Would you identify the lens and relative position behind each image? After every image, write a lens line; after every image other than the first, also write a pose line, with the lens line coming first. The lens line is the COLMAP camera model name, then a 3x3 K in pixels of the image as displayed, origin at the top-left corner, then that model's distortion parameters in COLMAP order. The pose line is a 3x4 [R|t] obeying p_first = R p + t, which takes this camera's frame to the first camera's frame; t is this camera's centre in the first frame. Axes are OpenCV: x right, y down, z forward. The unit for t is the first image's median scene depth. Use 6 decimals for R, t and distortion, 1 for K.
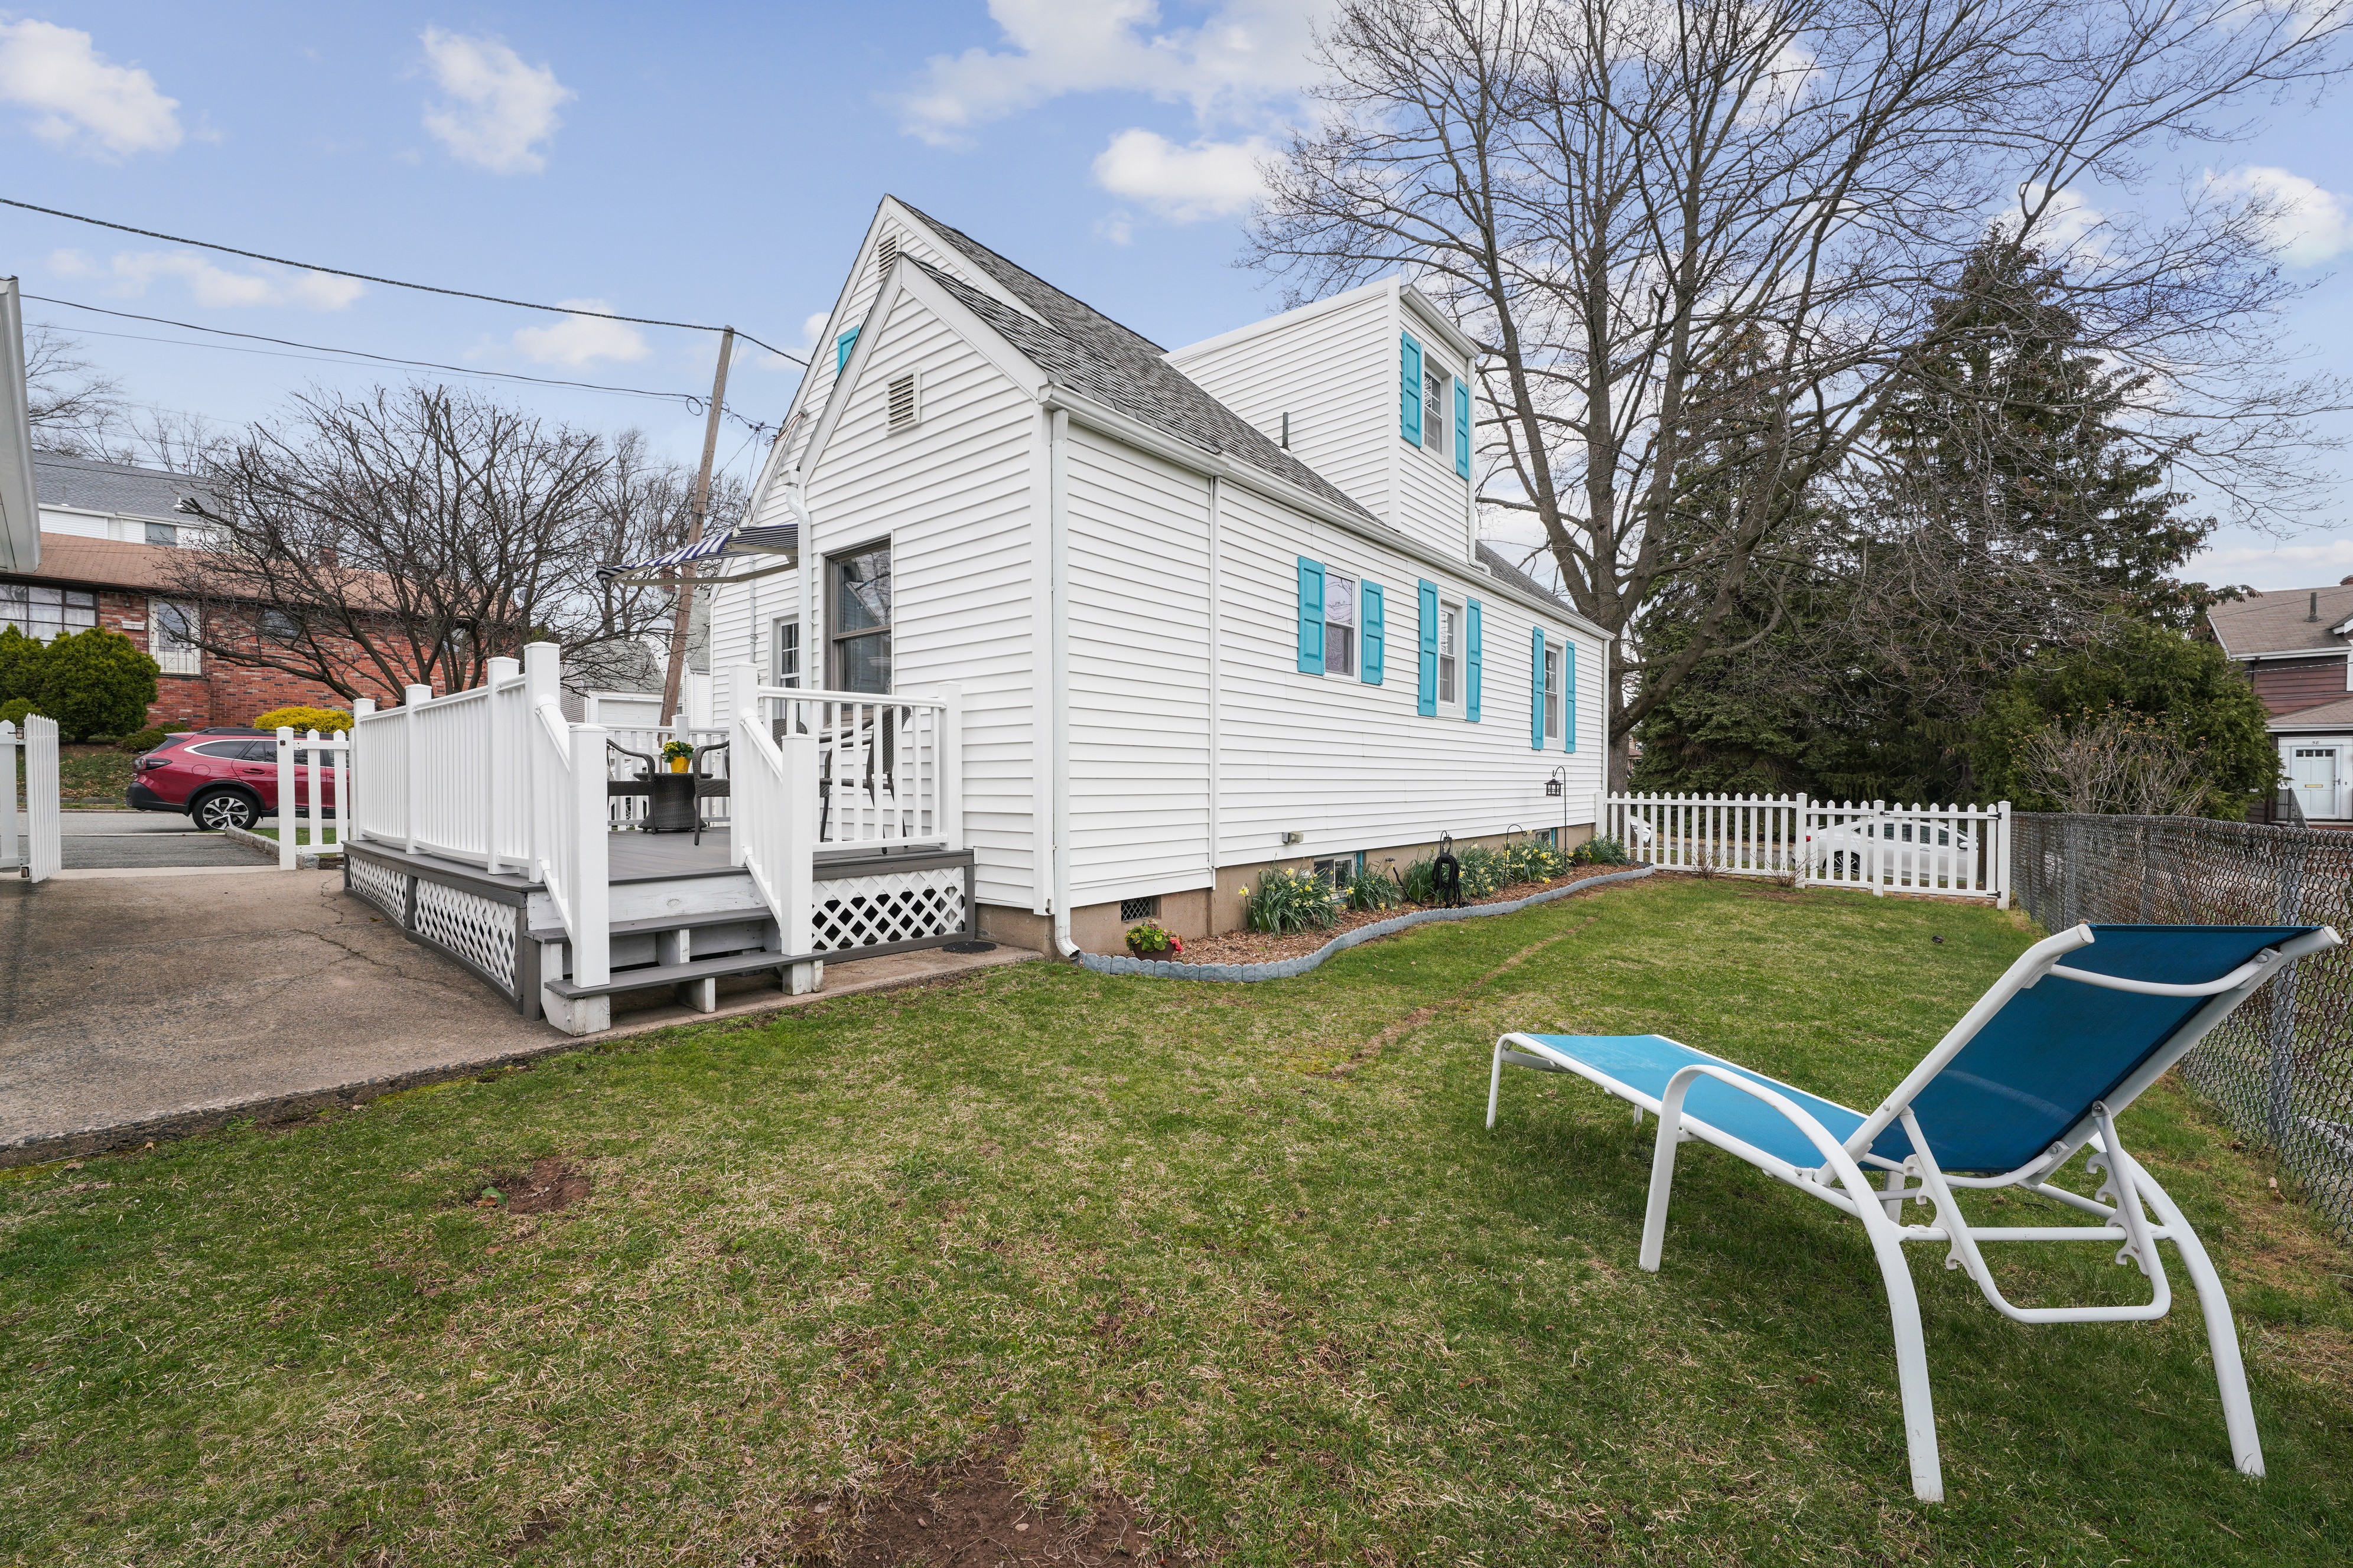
lens RADIAL K [[930.9, 0, 1164.4], [0, 930.9, 792.7], [0, 0, 1]] dist [-0.001302, 0.000001]
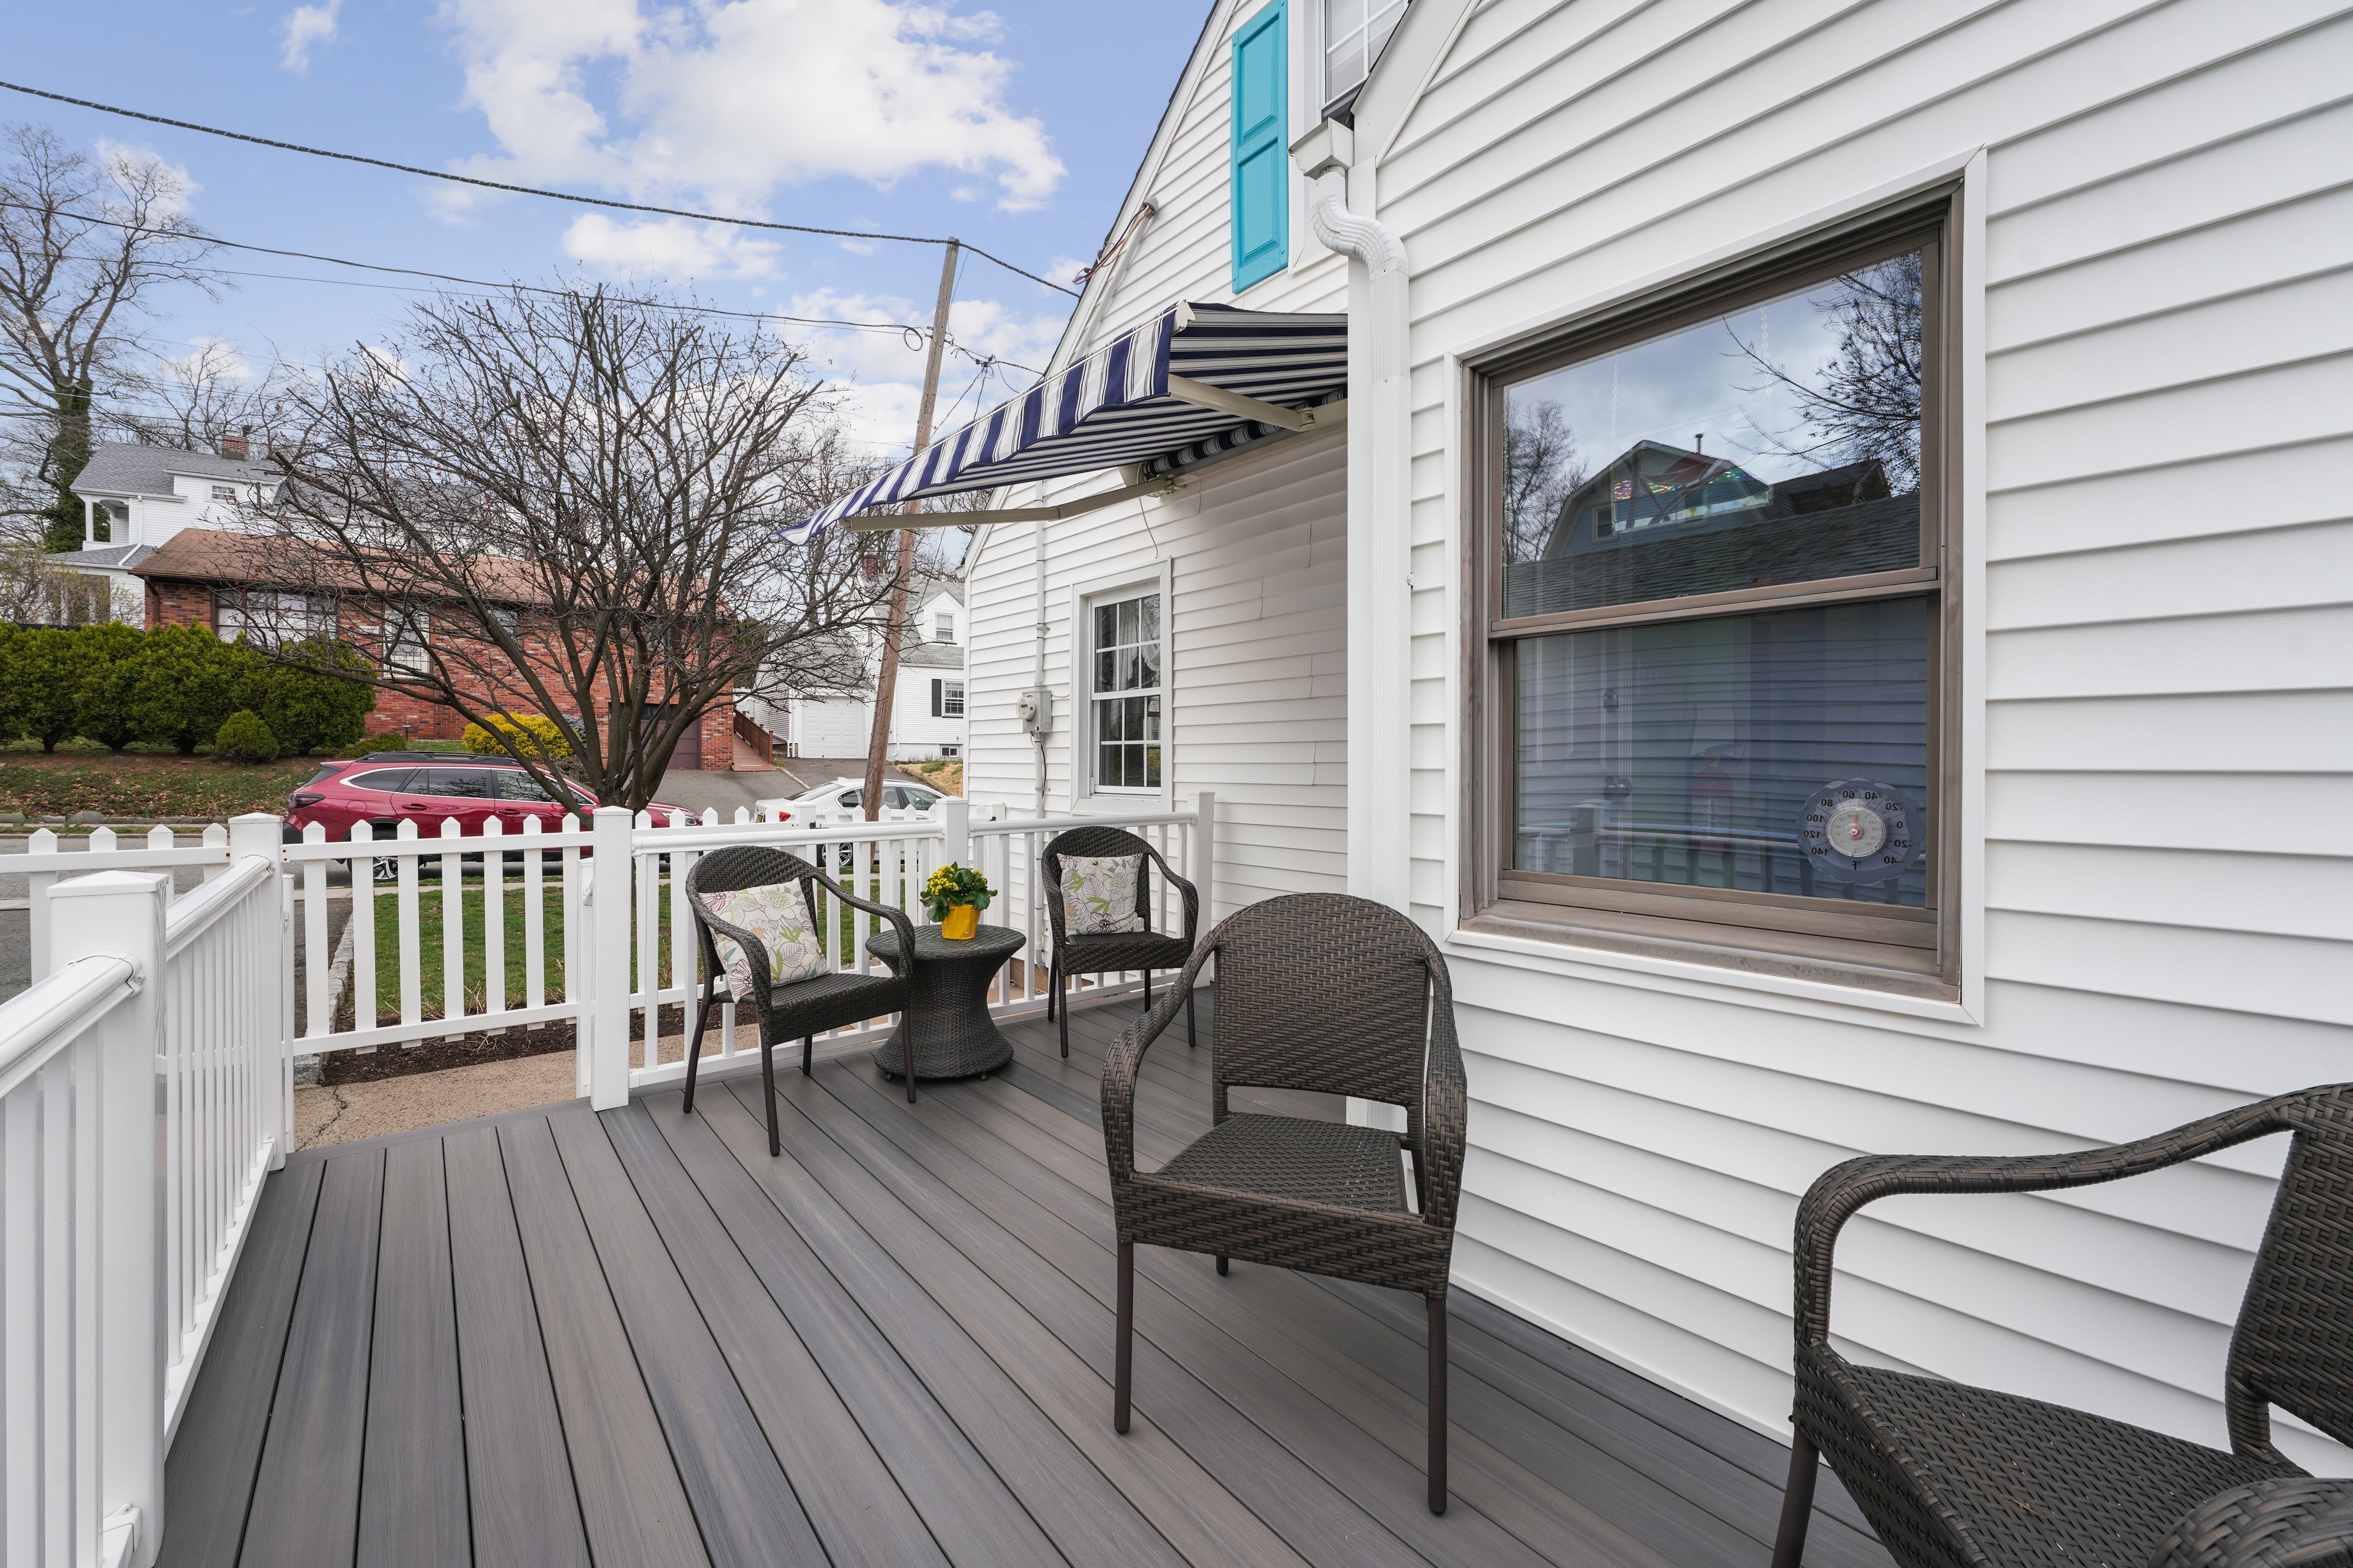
lens RADIAL K [[968.9, 0, 1149.6], [0, 968.9, 765.4], [0, 0, 1]] dist [-0.002791, -0.000149]
pose [[0.979741, 0.002582, -0.200252, -0.183503], [-0.004879, 0.999928, -0.010980, -0.054319], [0.200209, 0.011734, 0.979683, 0.304971]]
